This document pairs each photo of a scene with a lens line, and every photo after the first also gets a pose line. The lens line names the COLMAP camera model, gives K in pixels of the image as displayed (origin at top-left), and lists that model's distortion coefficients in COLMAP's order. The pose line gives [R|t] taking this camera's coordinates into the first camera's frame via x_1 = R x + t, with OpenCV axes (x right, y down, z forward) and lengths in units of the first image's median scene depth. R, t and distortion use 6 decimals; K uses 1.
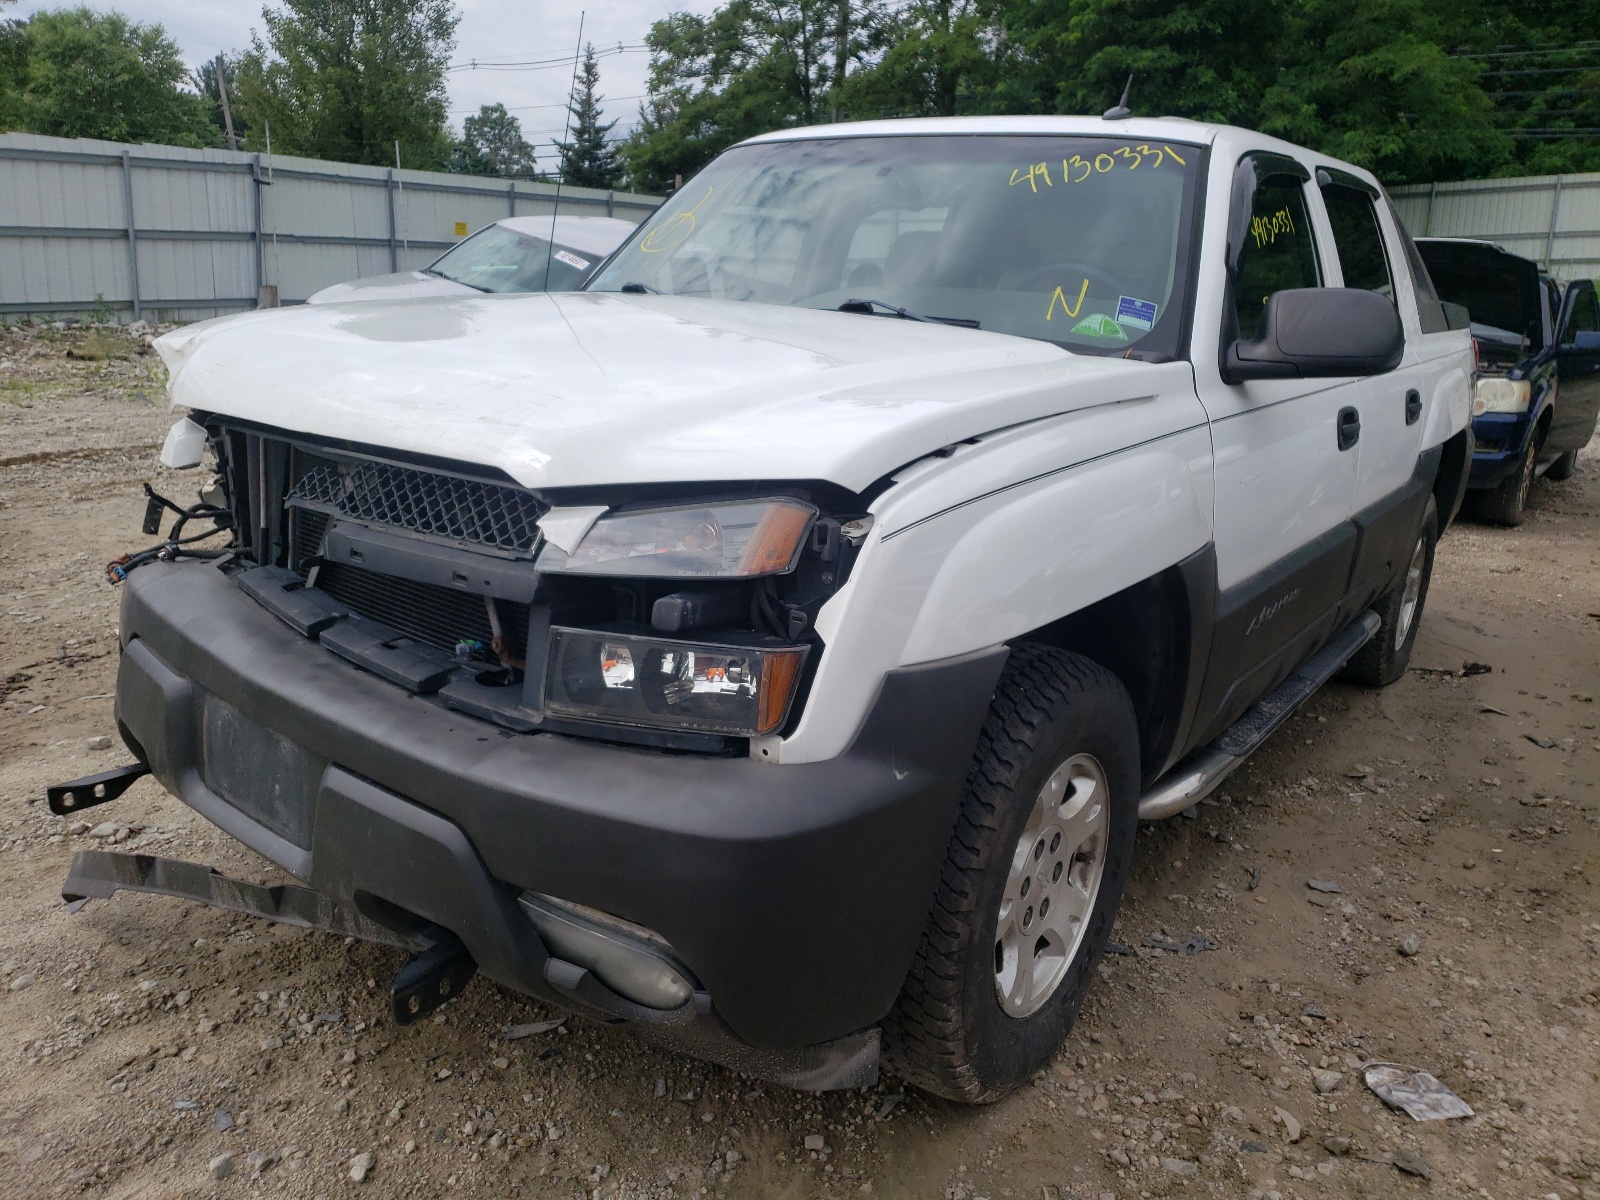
lens RADIAL K [[1307.5, 0, 800.0], [0, 1307.5, 600.0], [0, 0, 1]] dist [0.025083, -0.007473]
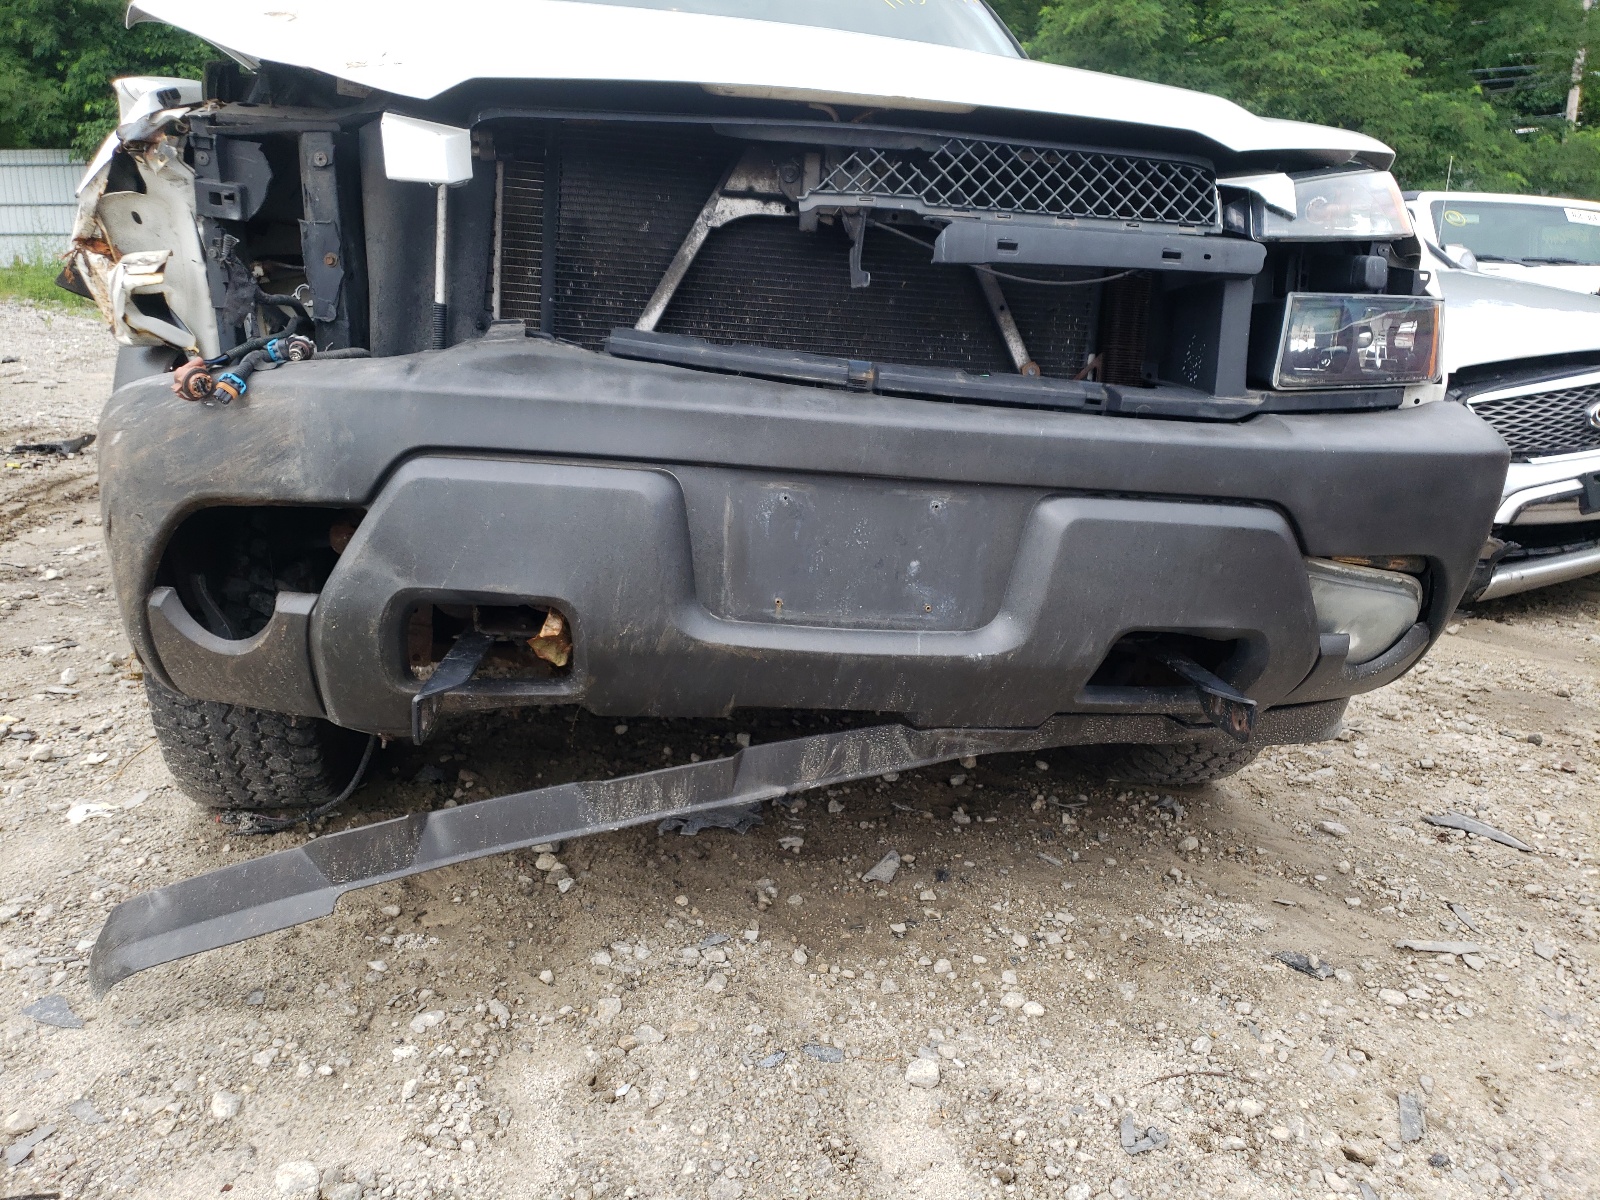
lens RADIAL K [[1307.5, 0, 800.0], [0, 1307.5, 600.0], [0, 0, 1]] dist [0.025083, -0.007473]
pose [[0.692661, -0.168290, 0.701355, -1.105361], [0.167292, 0.983366, 0.070741, 0.108827], [-0.701594, 0.068332, 0.709293, 0.559752]]
